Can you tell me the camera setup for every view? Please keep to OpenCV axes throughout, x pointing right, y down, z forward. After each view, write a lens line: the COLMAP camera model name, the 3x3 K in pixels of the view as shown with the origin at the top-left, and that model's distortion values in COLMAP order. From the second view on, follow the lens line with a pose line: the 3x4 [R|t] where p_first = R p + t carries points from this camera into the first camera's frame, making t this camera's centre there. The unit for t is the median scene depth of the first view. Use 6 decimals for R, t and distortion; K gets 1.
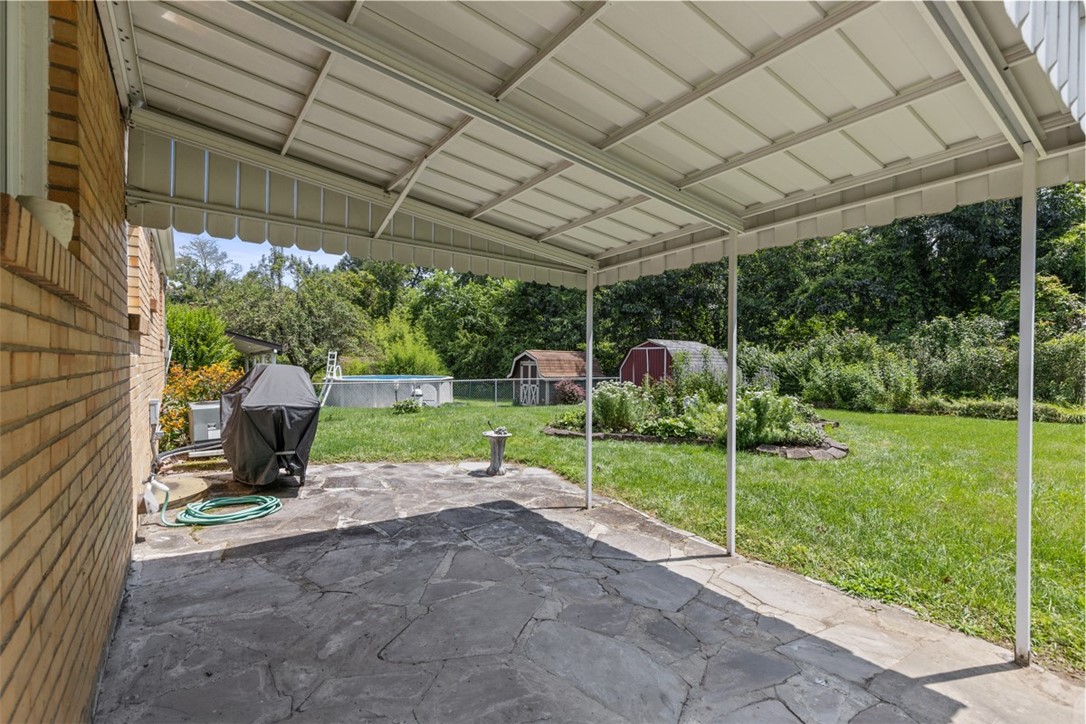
lens RADIAL K [[494.3, 0, 541.6], [0, 494.3, 359.0], [0, 0, 1]] dist [0.008110, -0.001292]
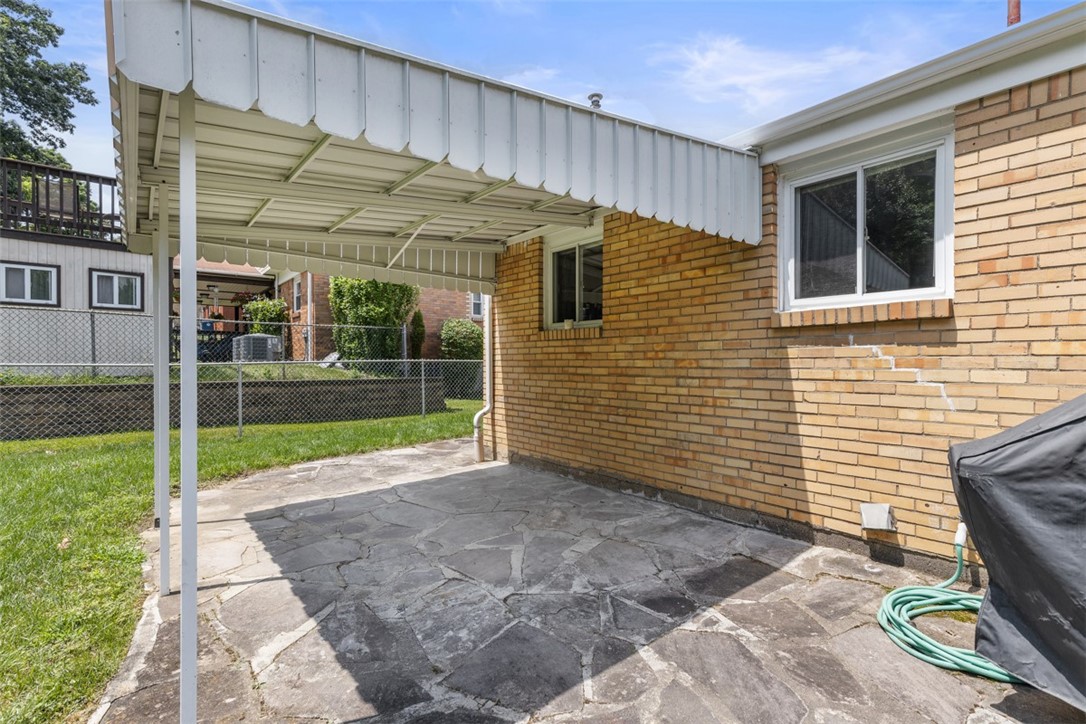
lens RADIAL K [[494.3, 0, 548.1], [0, 494.3, 364.5], [0, 0, 1]] dist [0.008110, -0.001292]
pose [[-0.997750, -0.001396, -0.067032, -0.163538], [-0.001579, 0.999995, 0.002681, 0.022532], [0.067028, 0.002781, -0.997747, 1.695366]]
